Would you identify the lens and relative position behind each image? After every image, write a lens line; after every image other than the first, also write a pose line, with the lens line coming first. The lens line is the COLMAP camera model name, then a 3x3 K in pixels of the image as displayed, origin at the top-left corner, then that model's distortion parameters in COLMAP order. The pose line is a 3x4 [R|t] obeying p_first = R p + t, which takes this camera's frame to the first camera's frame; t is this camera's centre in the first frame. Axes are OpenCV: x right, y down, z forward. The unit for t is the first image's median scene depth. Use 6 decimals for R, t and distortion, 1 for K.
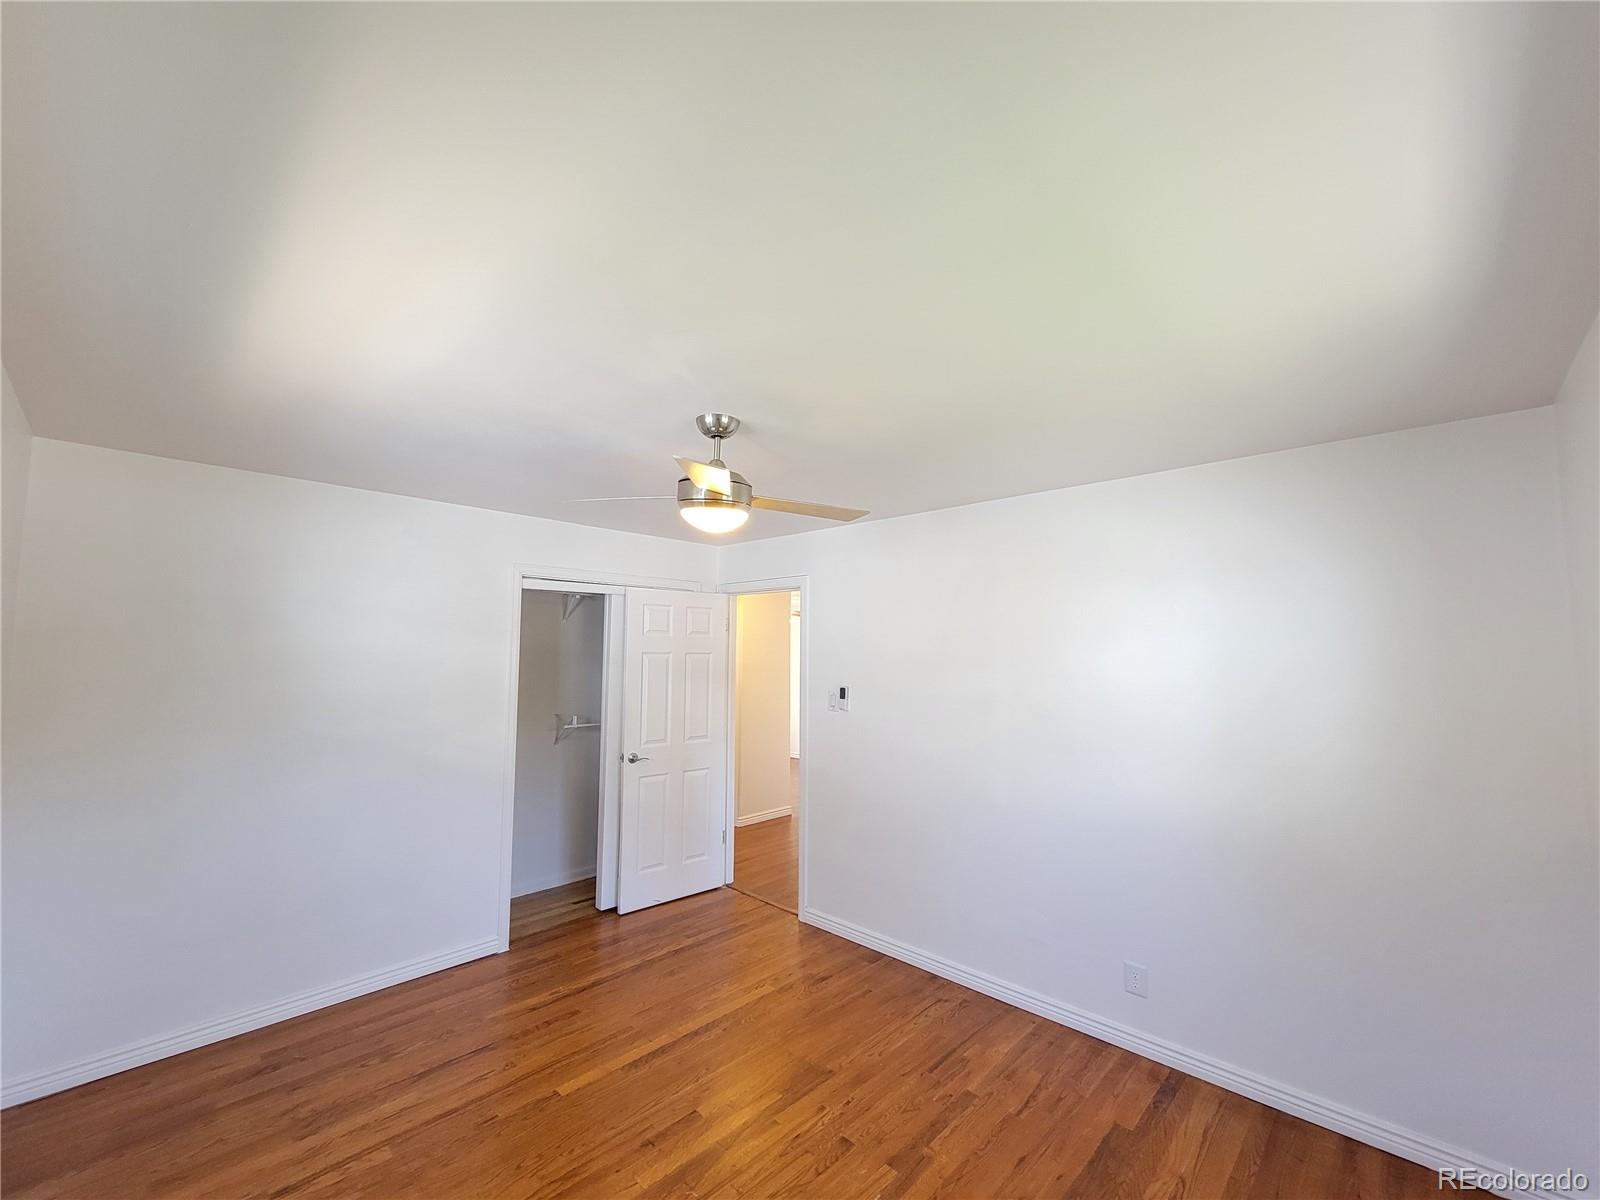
lens RADIAL K [[650.6, 0, 800.7], [0, 650.6, 604.5], [0, 0, 1]] dist [0.000361, -0.000107]
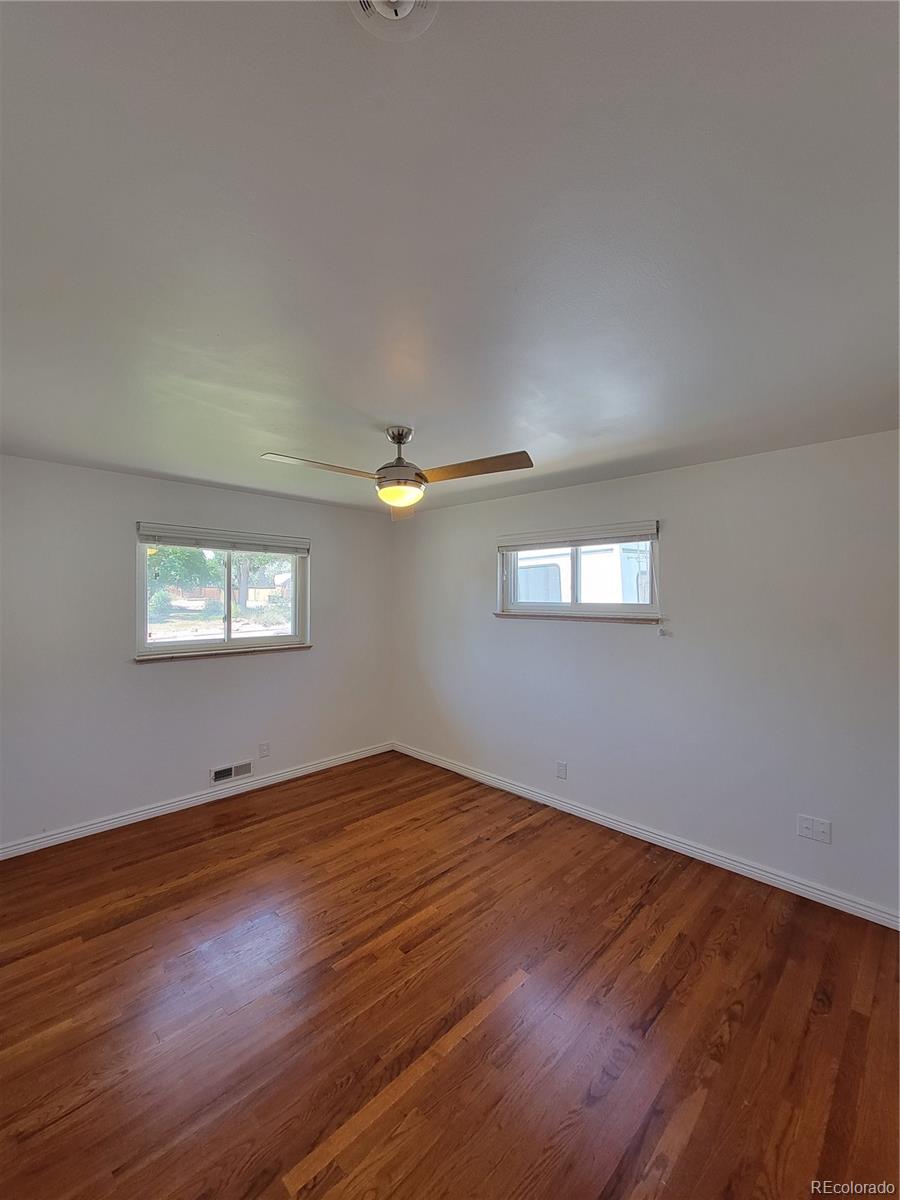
lens RADIAL K [[487.9, 0, 450.0], [0, 487.9, 600.0], [0, 0, 1]] dist [0.000361, -0.000107]
pose [[-0.999796, -0.018562, 0.007908, -0.240261], [-0.019081, 0.997254, -0.071563, 0.165429], [-0.006558, -0.071699, -0.997405, 1.964091]]
